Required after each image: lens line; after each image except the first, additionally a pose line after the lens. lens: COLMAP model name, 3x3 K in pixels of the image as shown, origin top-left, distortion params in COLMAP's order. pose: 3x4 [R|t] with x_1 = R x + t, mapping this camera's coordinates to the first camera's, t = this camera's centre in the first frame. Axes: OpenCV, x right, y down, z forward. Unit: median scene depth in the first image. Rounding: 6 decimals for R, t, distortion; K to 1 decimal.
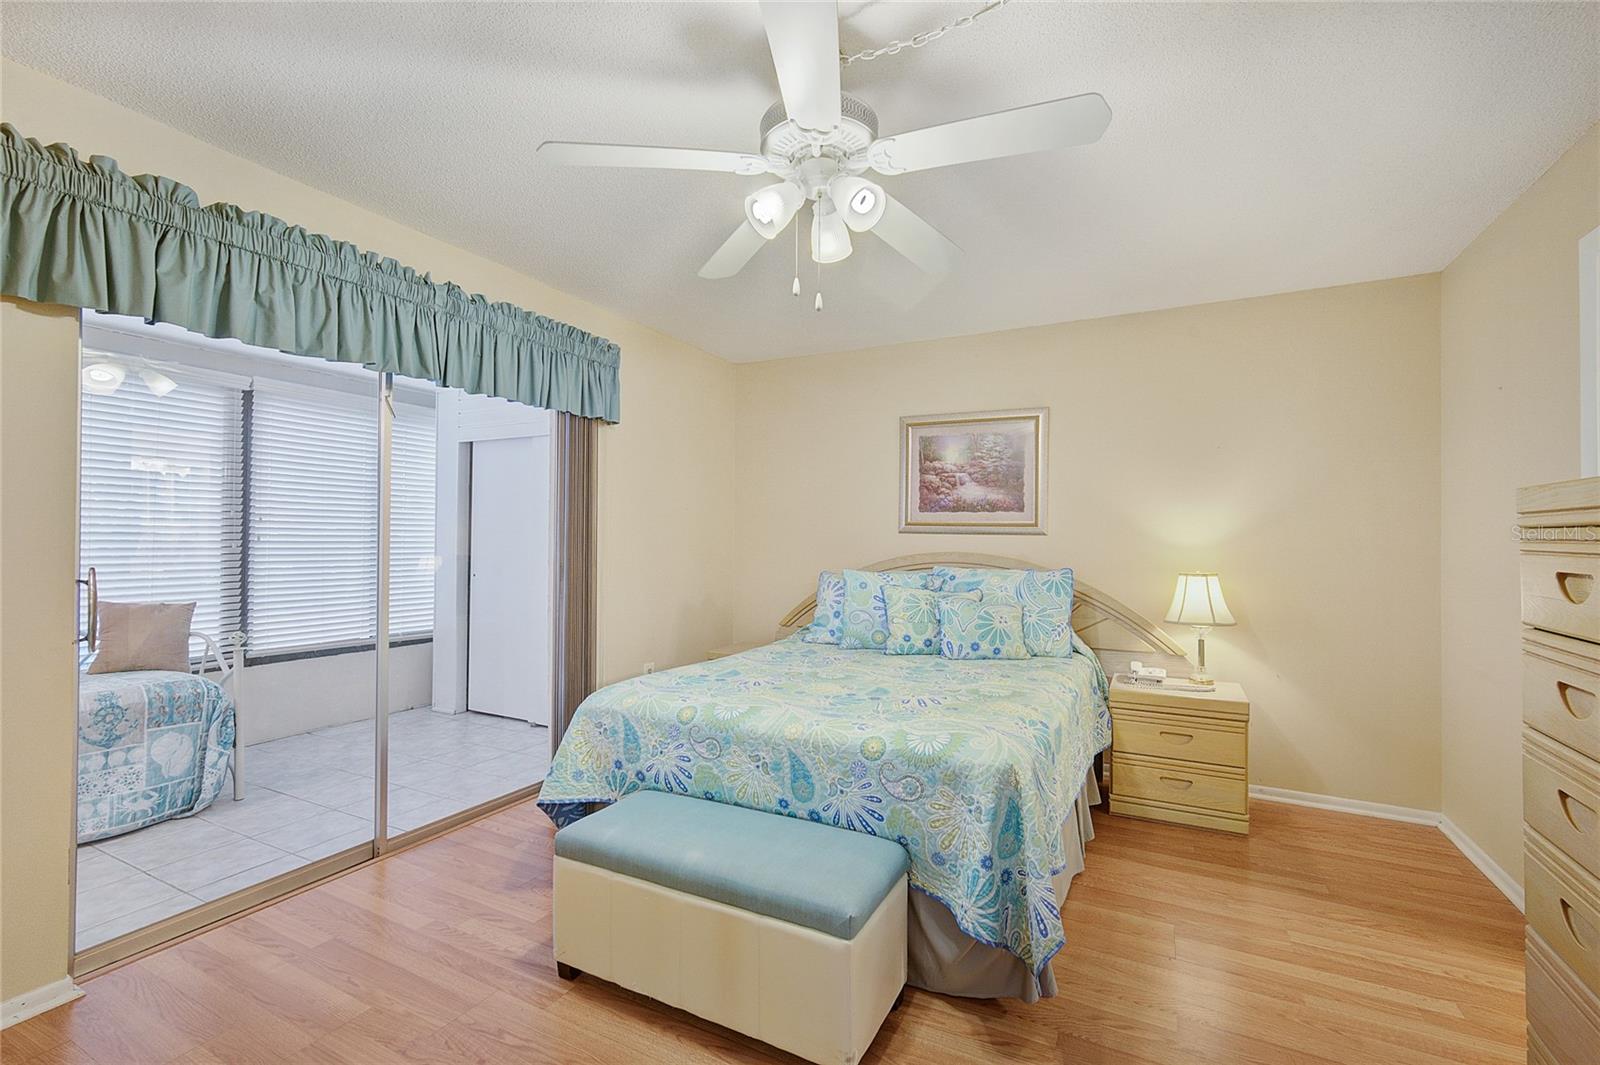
lens RADIAL K [[691.3, 0, 802.5], [0, 691.3, 531.9], [0, 0, 1]] dist [-0.005375, 0.003583]
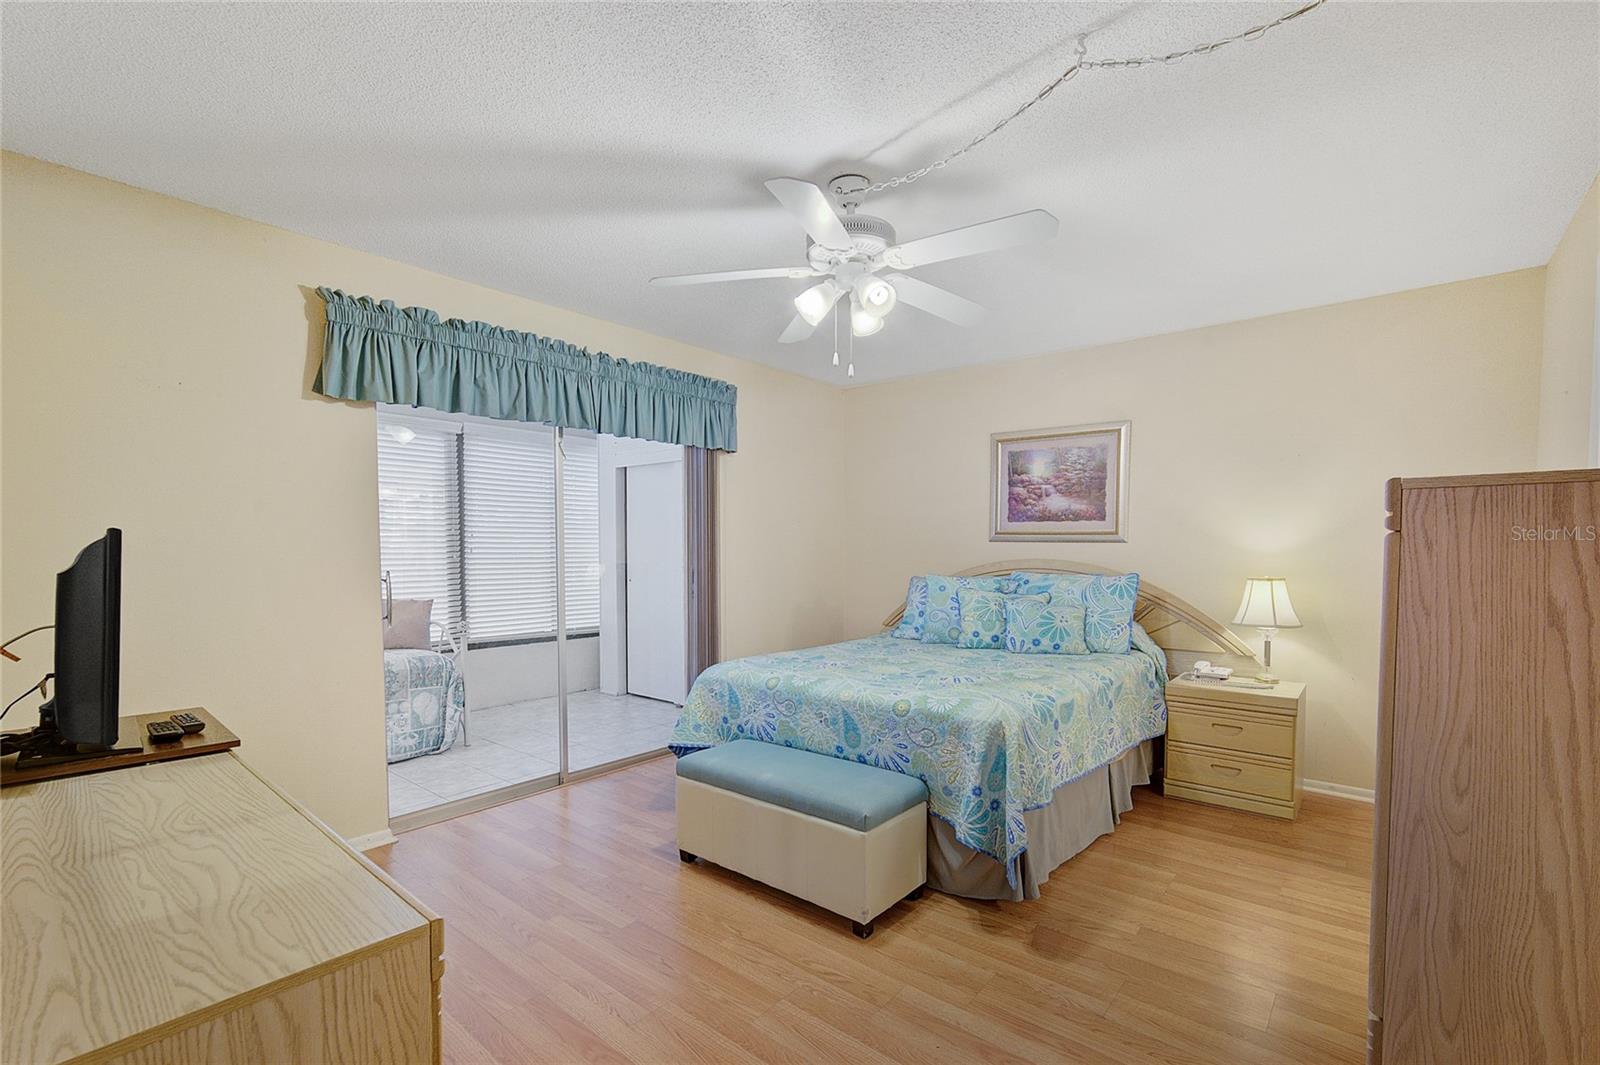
lens RADIAL K [[712.4, 0, 803.2], [0, 712.4, 576.3], [0, 0, 1]] dist [-0.003173, 0.000021]
pose [[0.976700, 0.000972, -0.214607, 0.132692], [0.009997, 0.998698, 0.050021, -0.003952], [0.214377, -0.051001, 0.975419, -0.220175]]
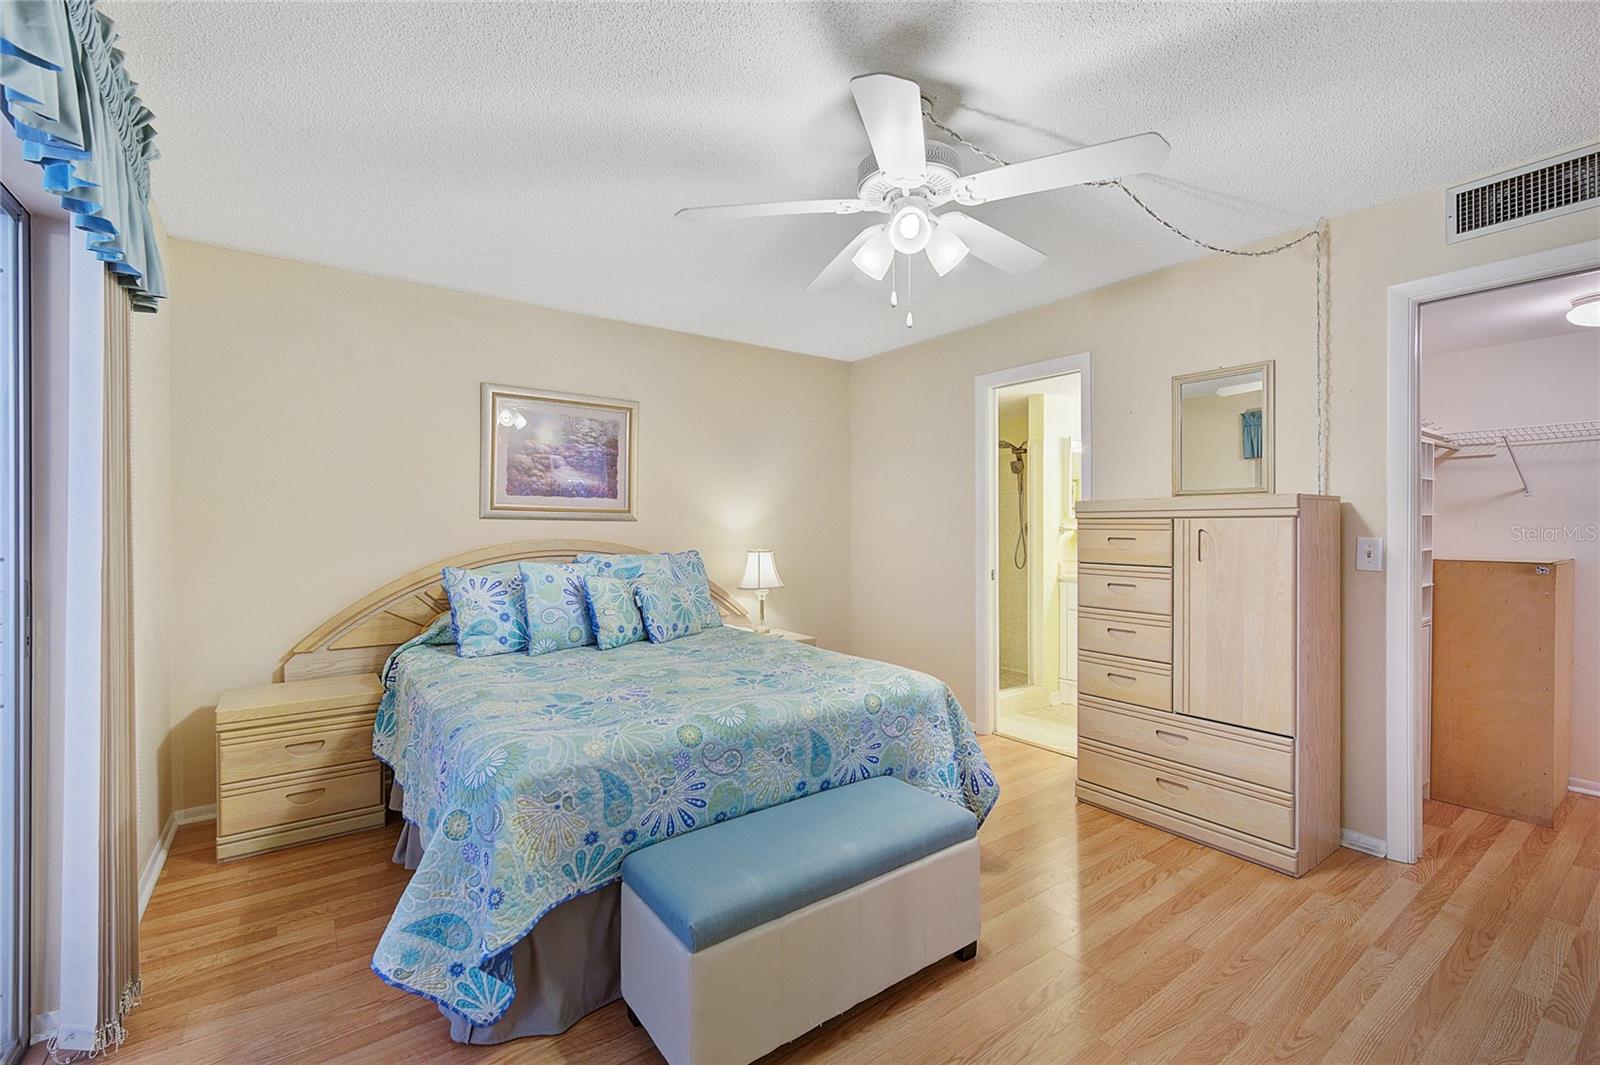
lens RADIAL K [[693.2, 0, 809.0], [0, 693.2, 527.6], [0, 0, 1]] dist [-0.001789, 0.000136]
pose [[0.441005, -0.009076, 0.897459, -0.630908], [-0.004478, 0.999914, 0.012312, 0.000193], [-0.897493, -0.009449, 0.440927, 0.367671]]
